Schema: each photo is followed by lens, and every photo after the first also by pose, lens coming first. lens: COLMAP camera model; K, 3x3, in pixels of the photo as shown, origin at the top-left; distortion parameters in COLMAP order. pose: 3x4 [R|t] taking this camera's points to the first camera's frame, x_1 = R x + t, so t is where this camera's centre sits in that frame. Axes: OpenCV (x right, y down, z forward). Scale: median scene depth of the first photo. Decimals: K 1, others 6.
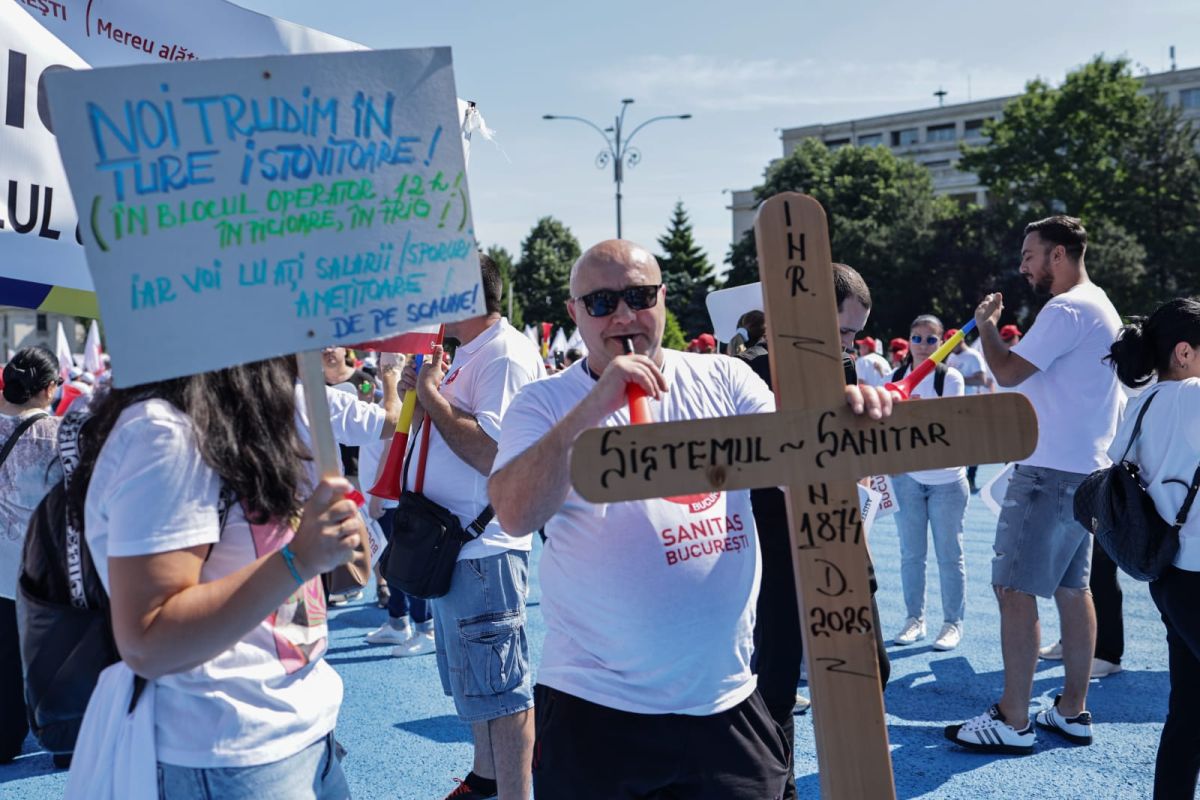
lens RADIAL K [[1223.1, 0, 576.1], [0, 1223.1, 404.2], [0, 0, 1]] dist [0.005111, 0.033444]
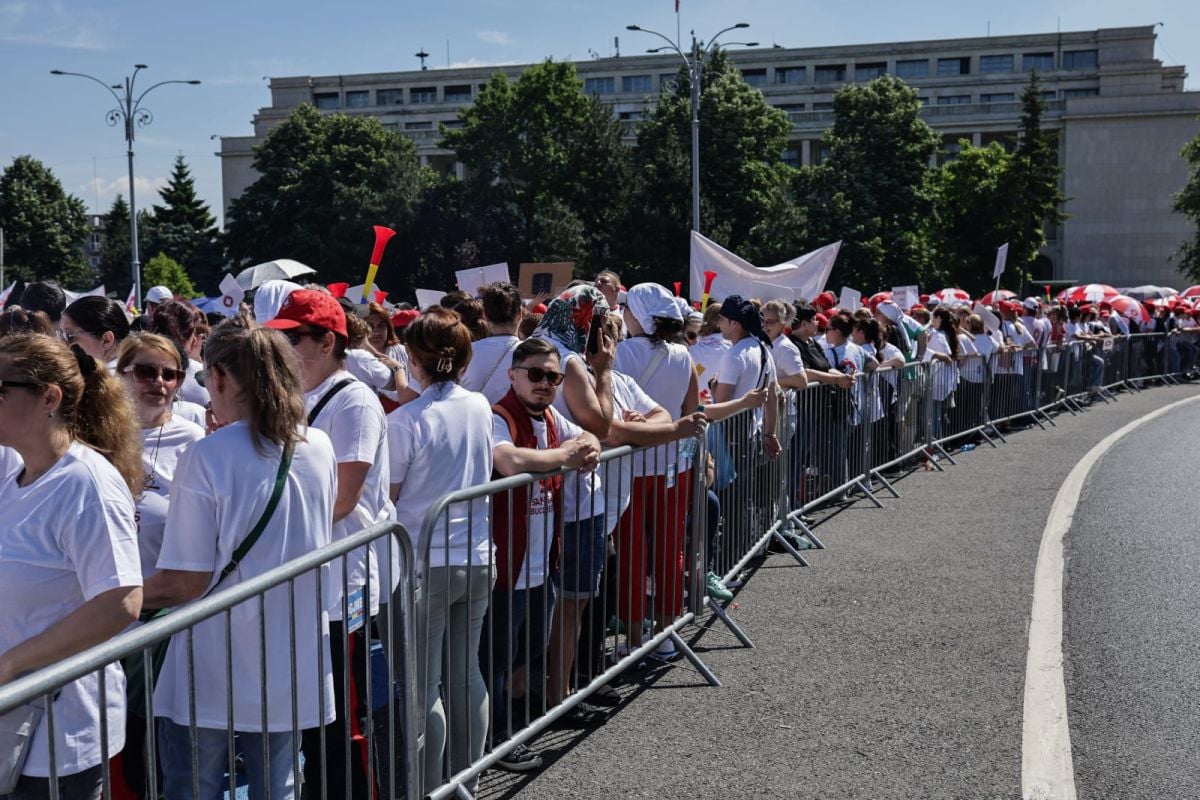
lens RADIAL K [[1263.8, 0, 600.0], [0, 1263.8, 400.0], [0, 0, 1]] dist [0.038674, -0.101686]
pose [[0.910444, -0.021206, 0.413087, -0.040521], [0.005731, 0.999236, 0.038664, 0.002036], [-0.413592, -0.032834, 0.909870, -0.131809]]
